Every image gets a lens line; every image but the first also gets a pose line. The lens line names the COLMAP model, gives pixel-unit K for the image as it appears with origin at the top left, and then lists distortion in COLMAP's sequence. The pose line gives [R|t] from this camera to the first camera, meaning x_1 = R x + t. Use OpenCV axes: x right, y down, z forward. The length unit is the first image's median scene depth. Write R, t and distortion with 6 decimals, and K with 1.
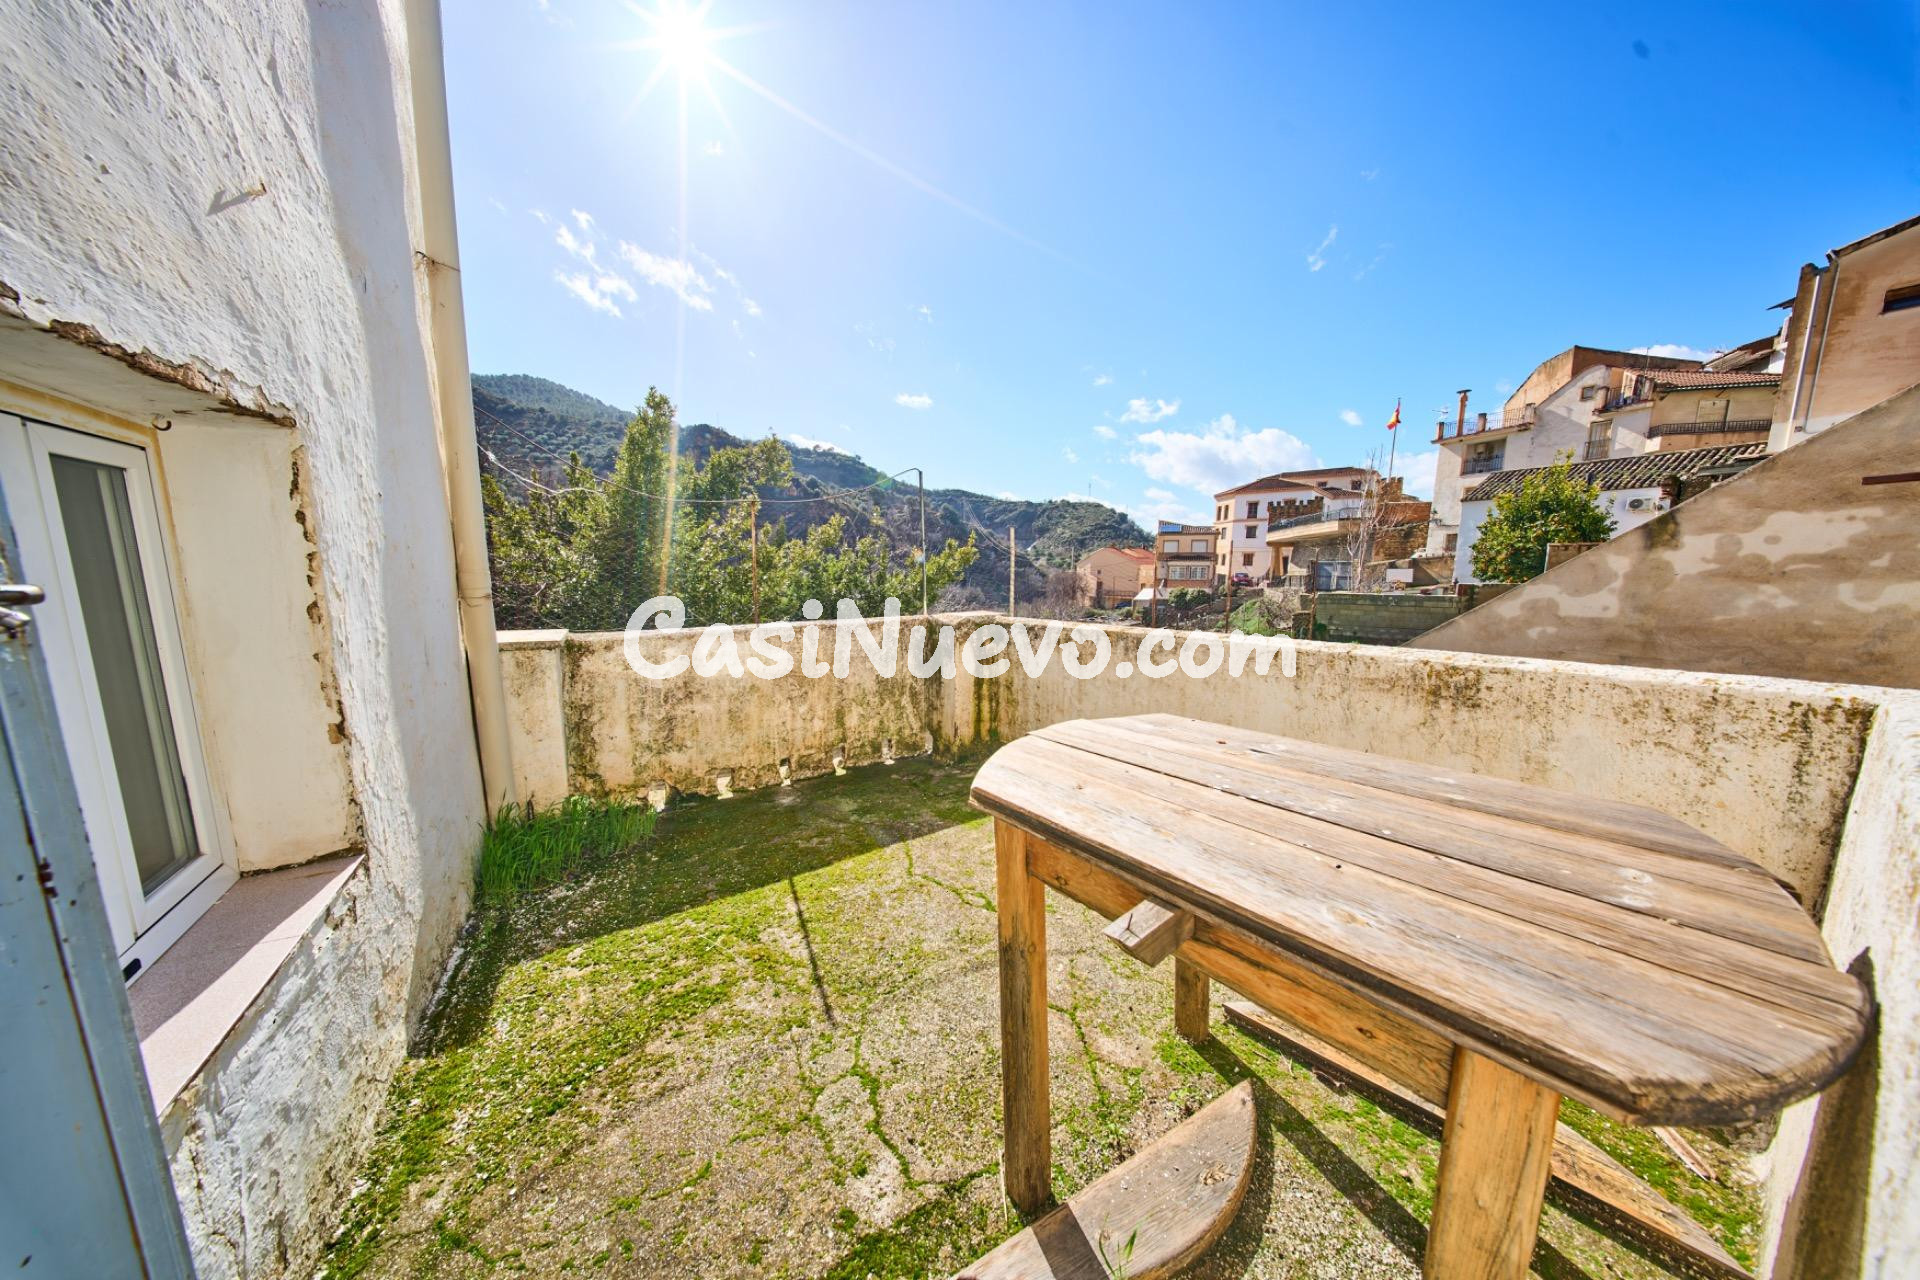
lens RADIAL K [[564.1, 0, 956.8], [0, 564.1, 634.7], [0, 0, 1]] dist [0.000652, -0.001028]
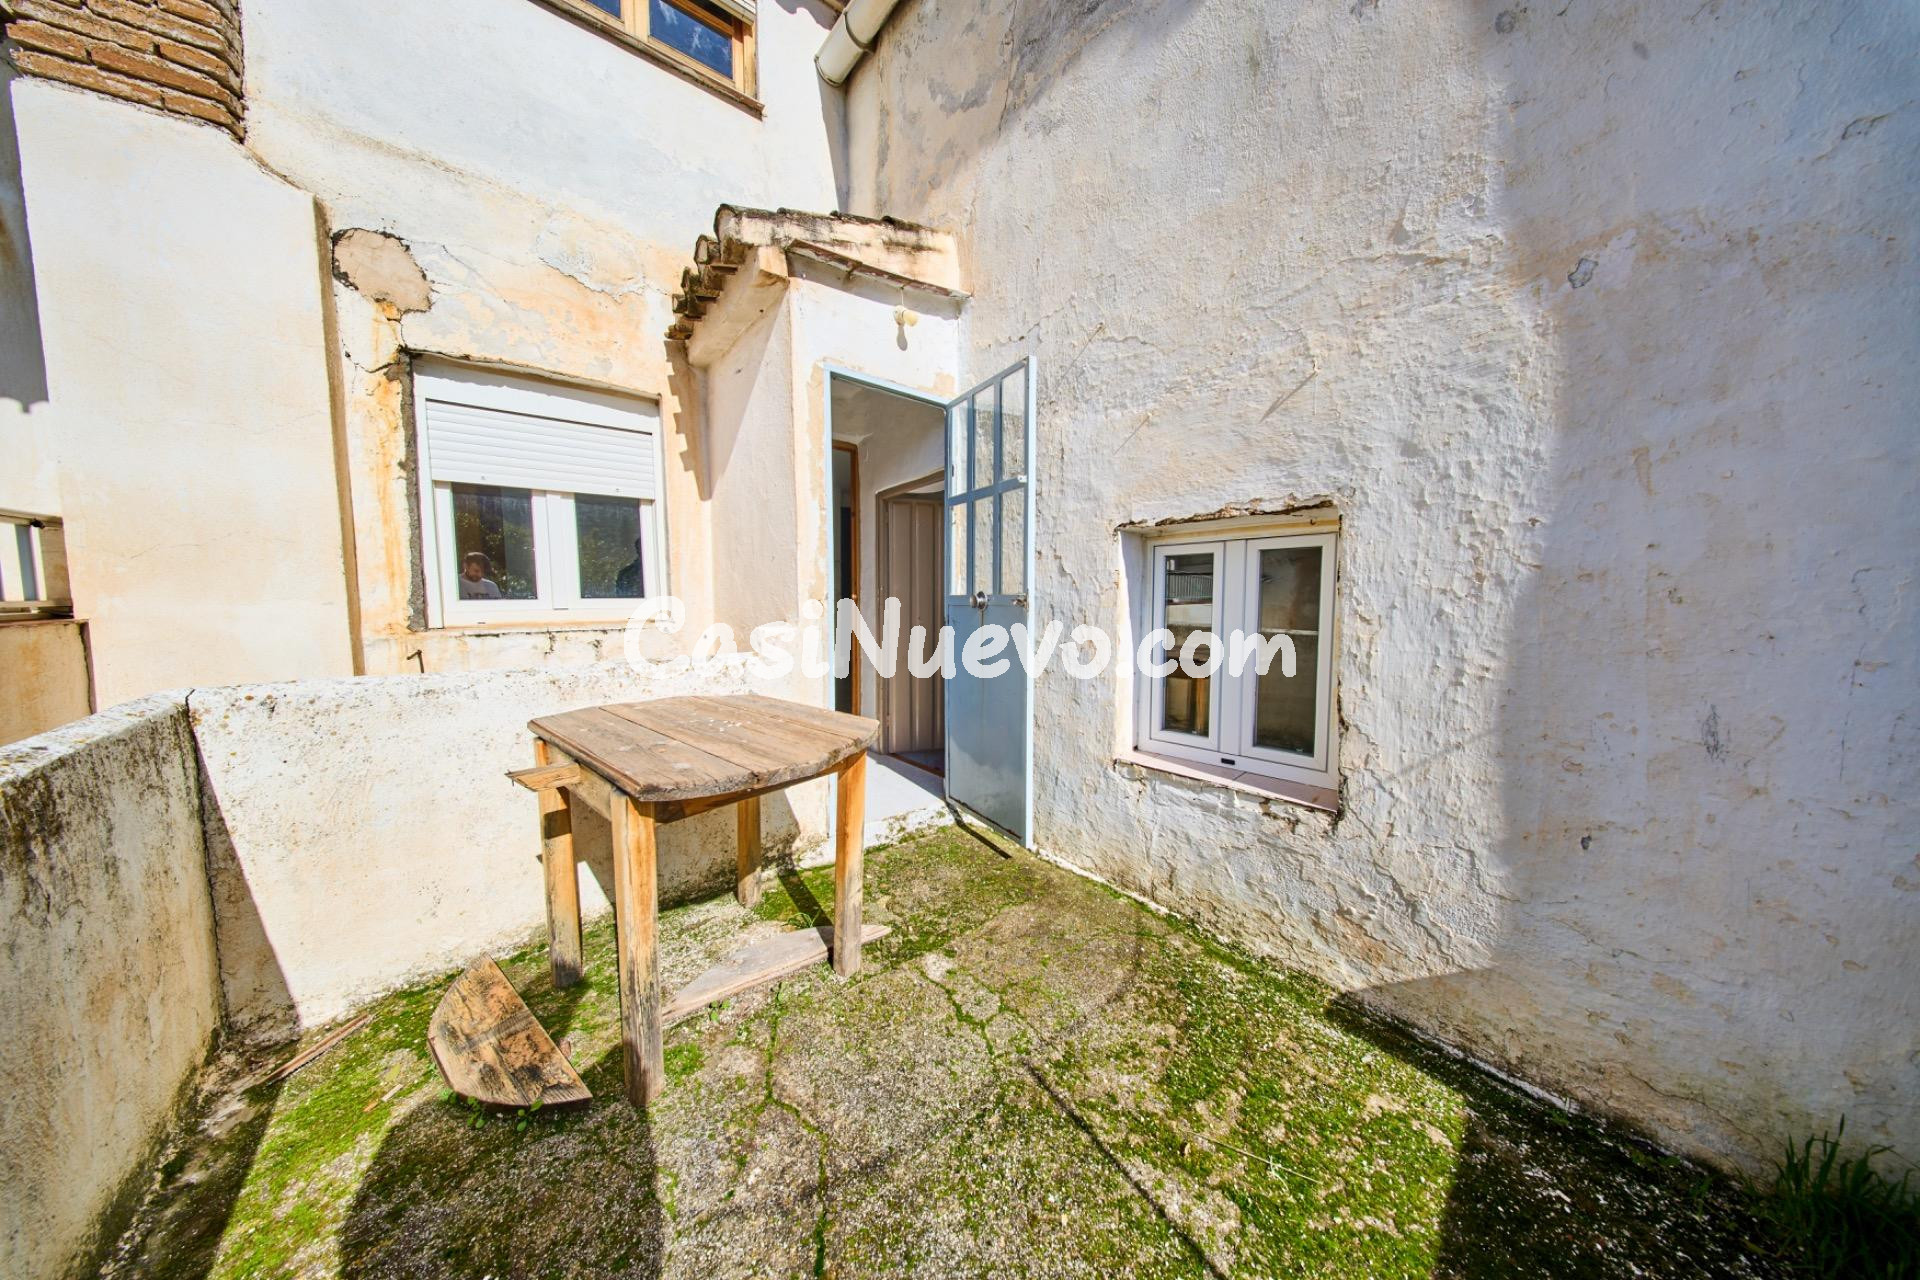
lens RADIAL K [[569.5, 0, 950.4], [0, 569.5, 636.1], [0, 0, 1]] dist [-0.000224, -0.000172]
pose [[-0.988091, 0.009634, -0.153569, 0.049195], [-0.021122, 0.980098, 0.197387, -0.215480], [0.152414, 0.198280, -0.968223, 1.693961]]
